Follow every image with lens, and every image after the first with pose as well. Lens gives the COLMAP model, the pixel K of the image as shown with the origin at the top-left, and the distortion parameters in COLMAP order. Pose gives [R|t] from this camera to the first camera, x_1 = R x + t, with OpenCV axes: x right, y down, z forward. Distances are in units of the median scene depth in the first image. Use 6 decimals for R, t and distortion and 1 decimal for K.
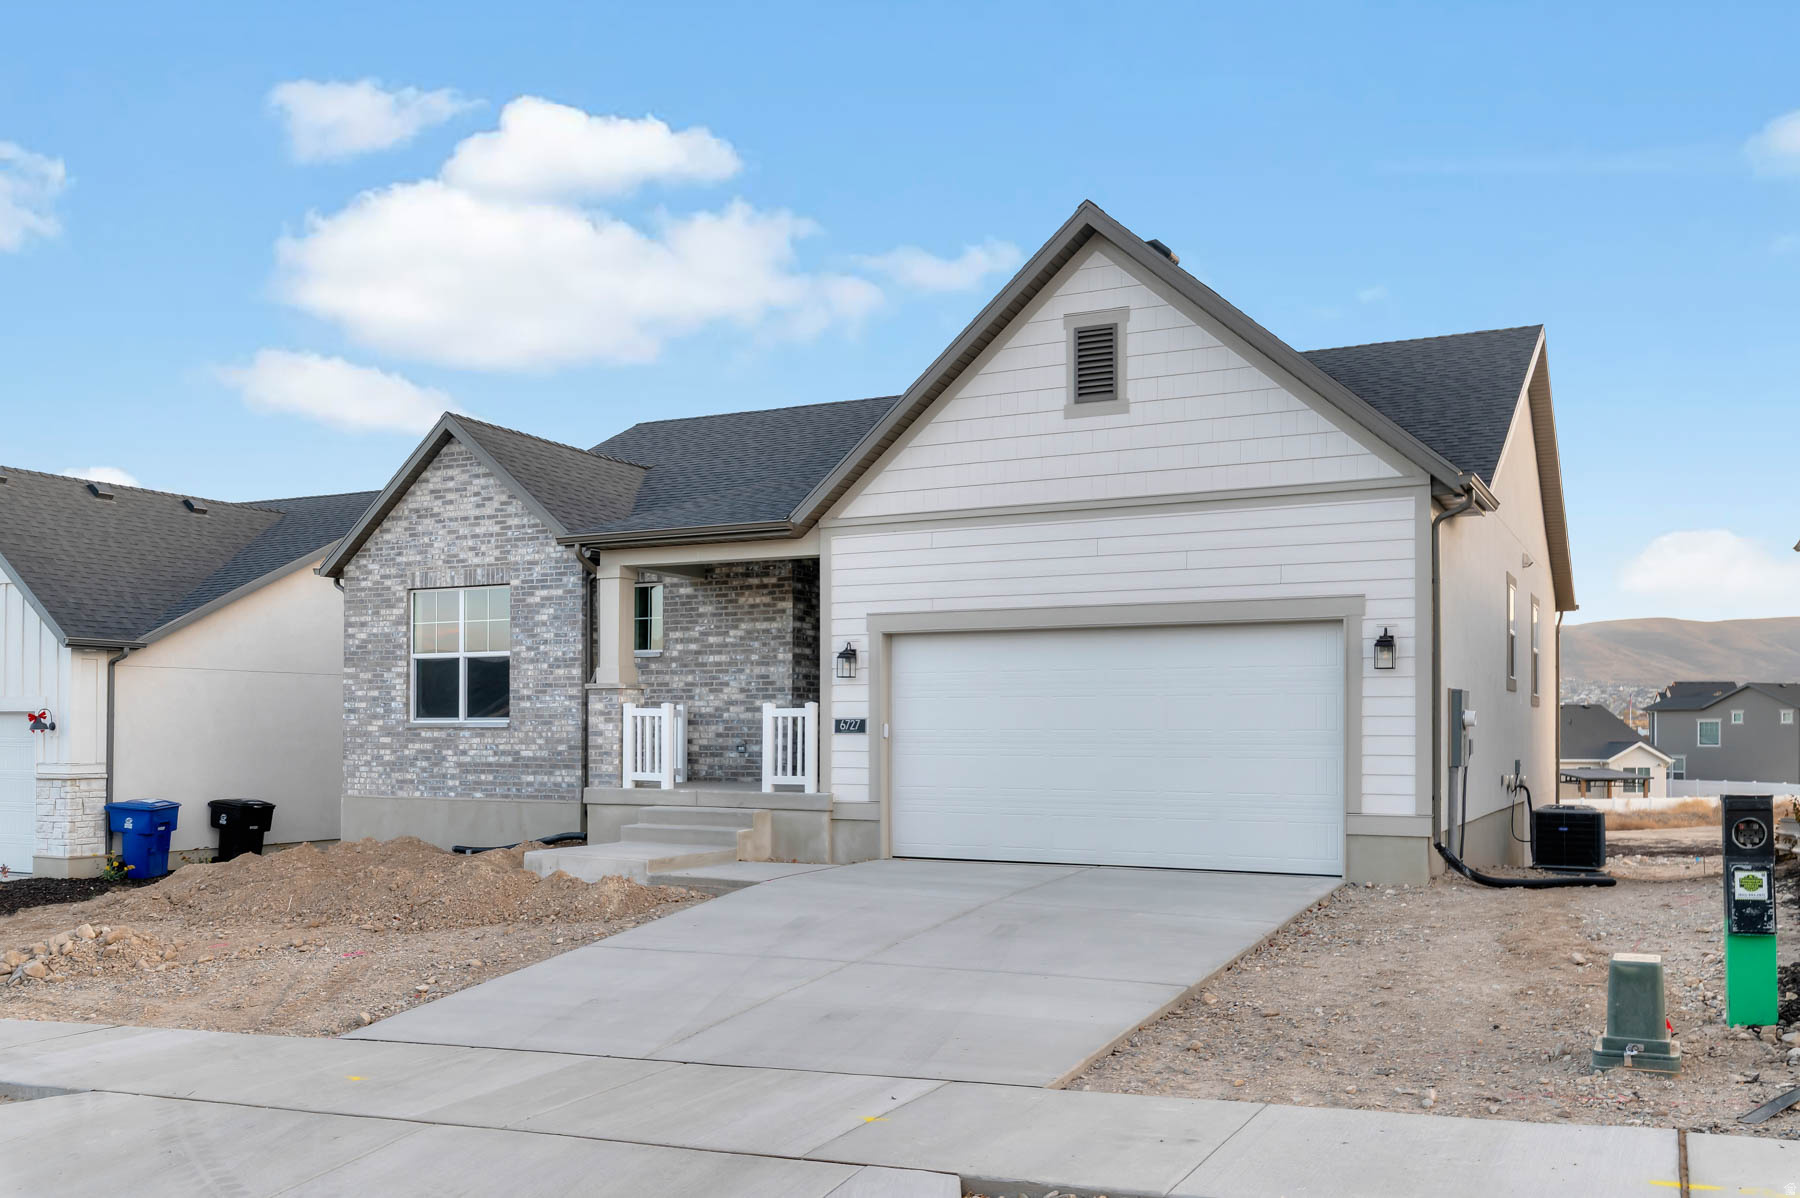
lens RADIAL K [[1525.5, 0, 902.1], [0, 1525.5, 675.7], [0, 0, 1]] dist [-0.001101, 0.001302]
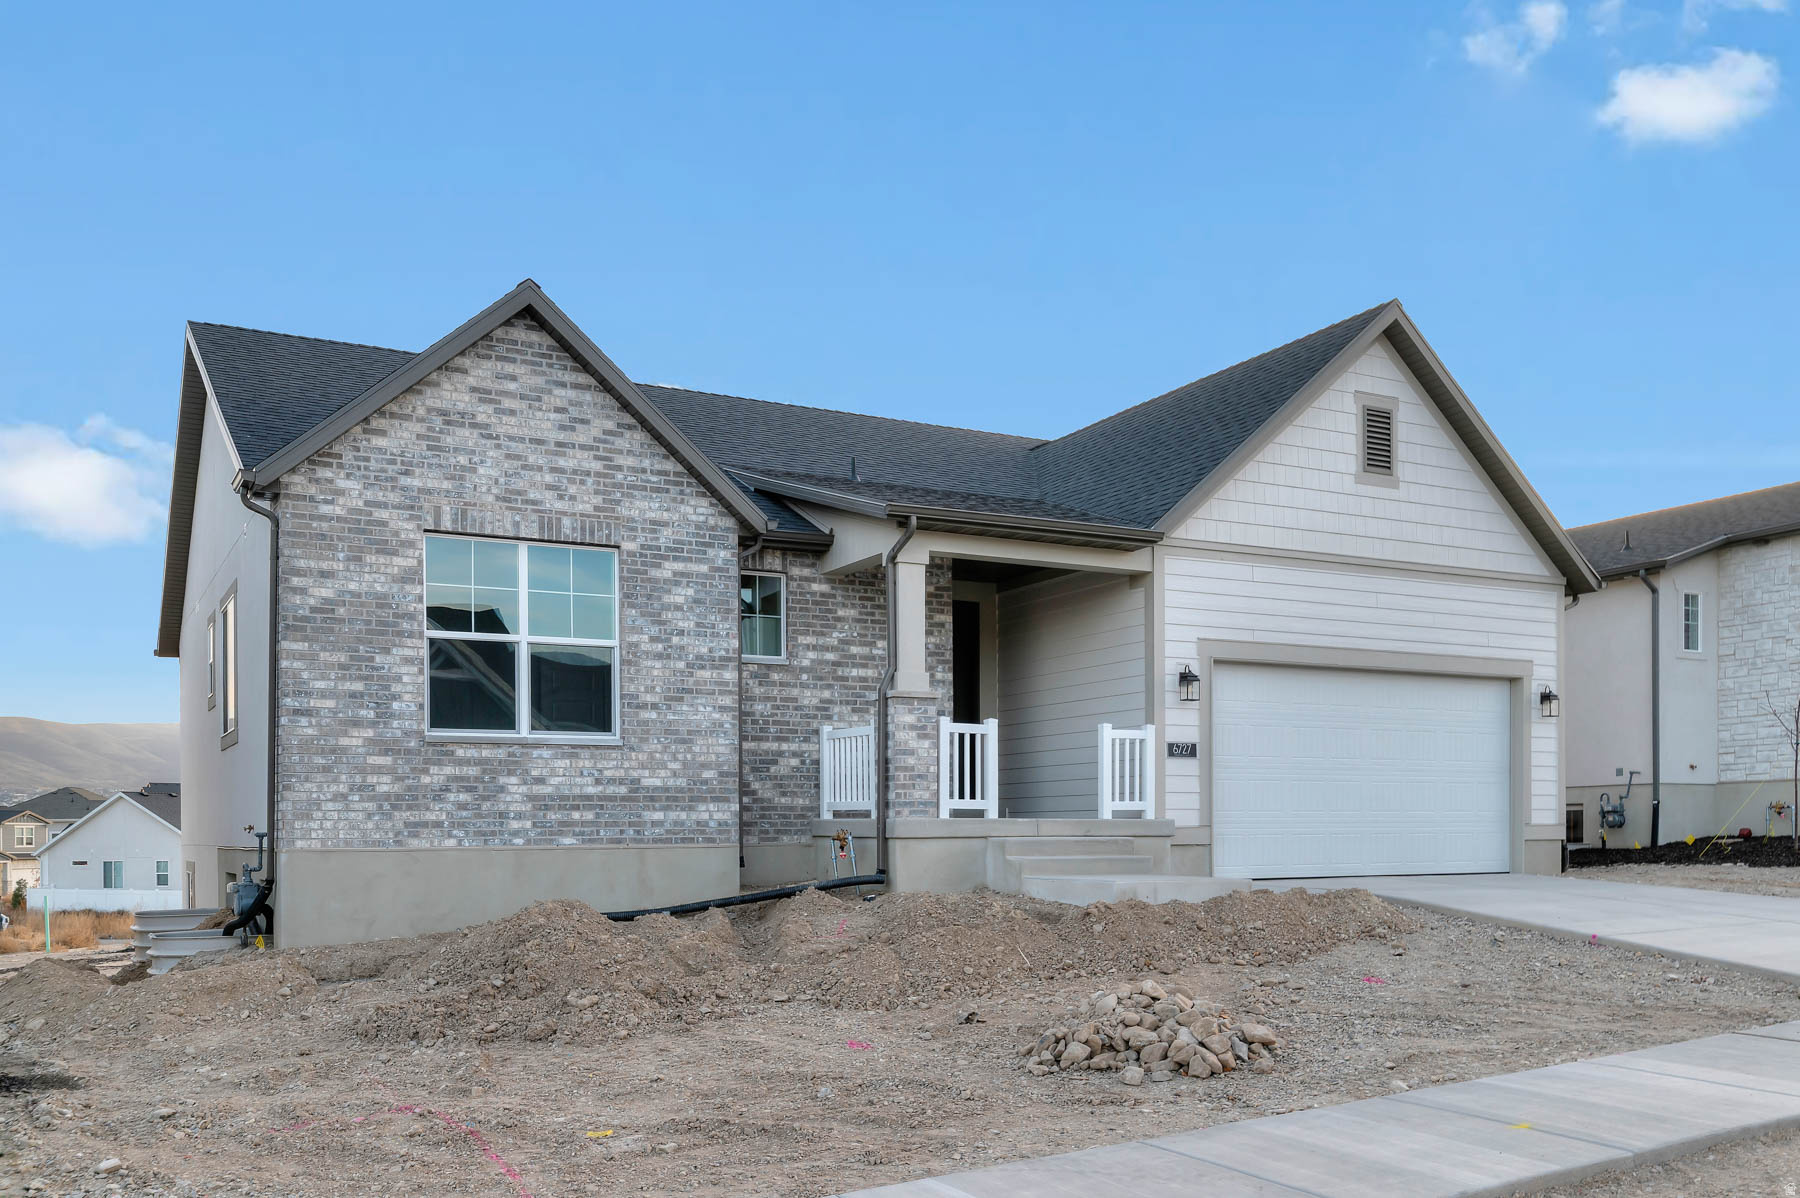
lens RADIAL K [[1551.0, 0, 891.5], [0, 1551.0, 816.0], [0, 0, 1]] dist [-0.003950, 0.000357]
pose [[0.567116, 0.002494, 0.823634, -0.796905], [-0.023413, 0.999640, 0.013094, 0.054952], [-0.823305, -0.026709, 0.566971, 0.481400]]
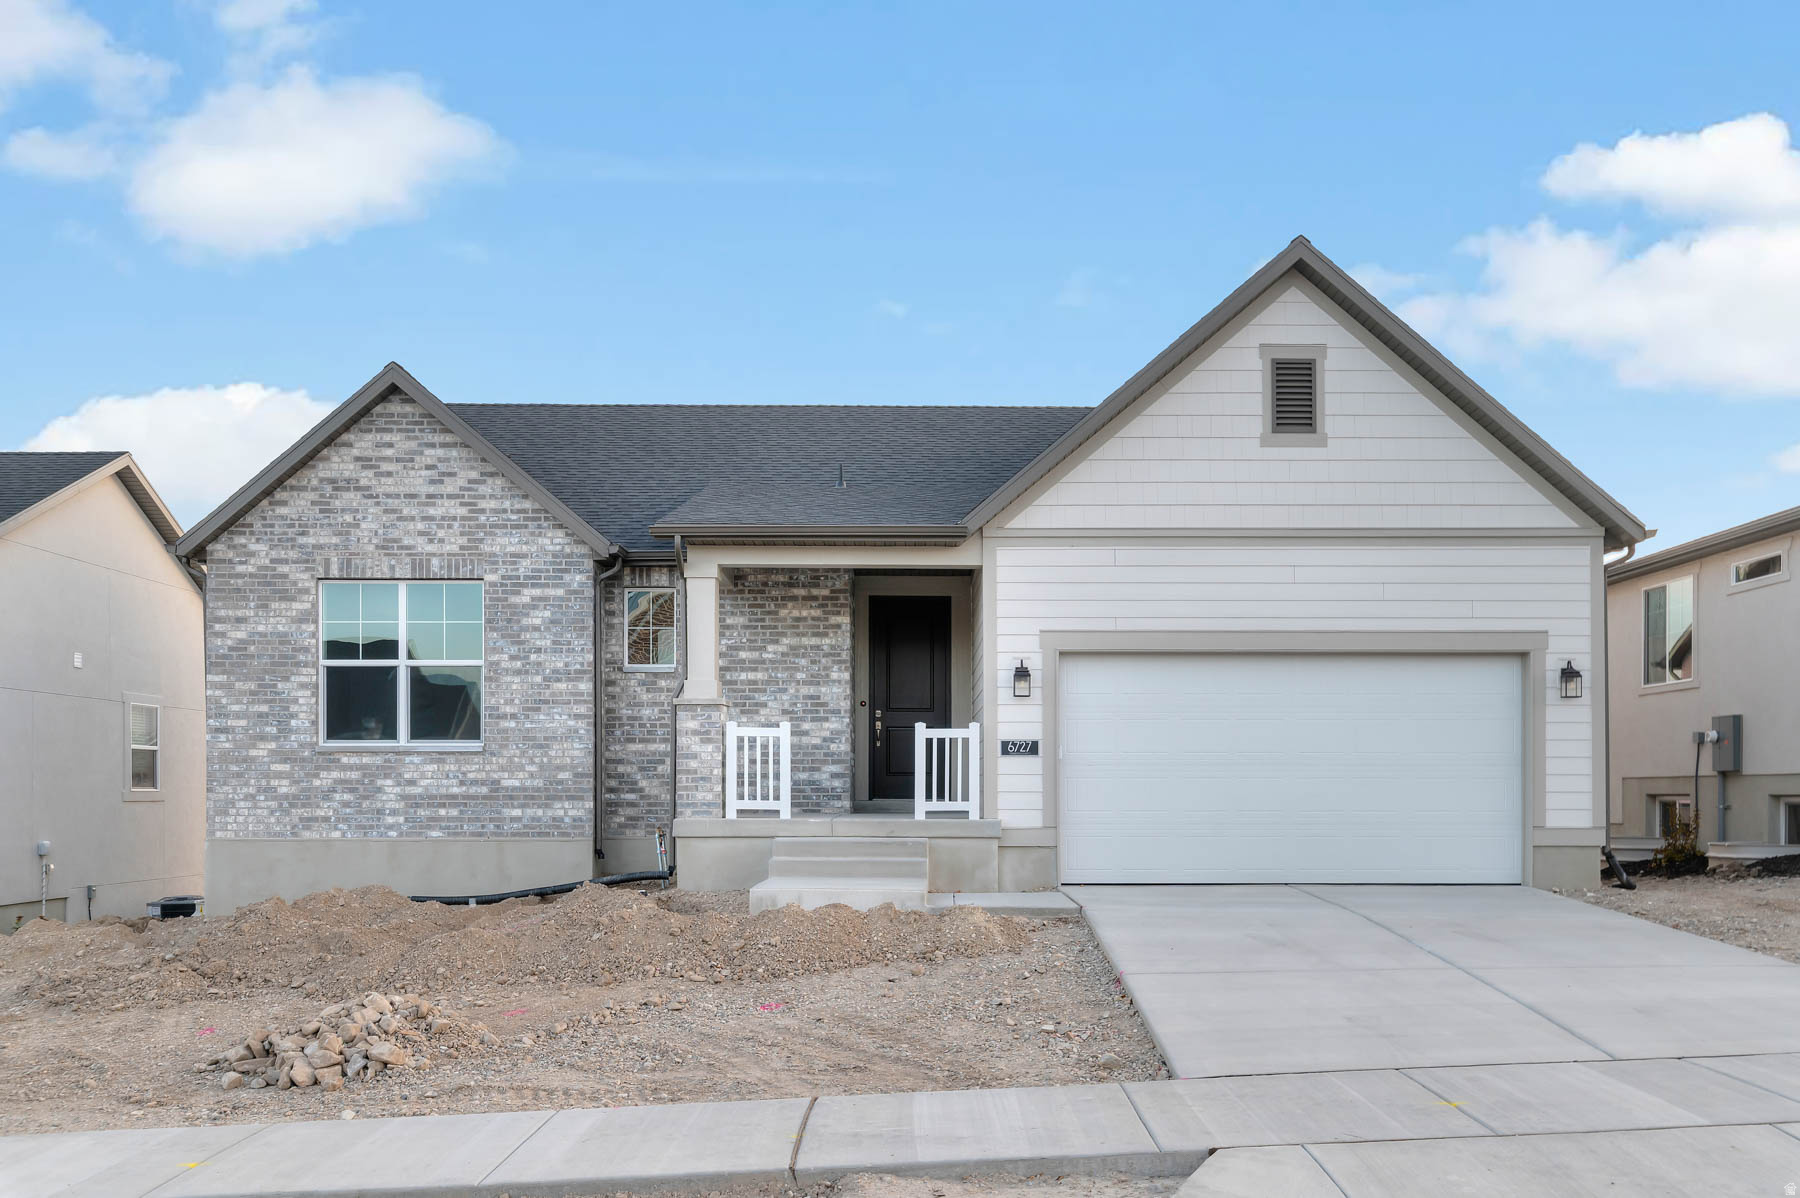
lens RADIAL K [[1551.9, 0, 903.0], [0, 1551.9, 762.2], [0, 0, 1]] dist [0.000256, 0.003233]
pose [[0.888063, 0.006738, 0.459672, -0.447352], [-0.015982, 0.999741, 0.016222, 0.022405], [-0.459444, -0.021752, 0.887940, 0.143476]]
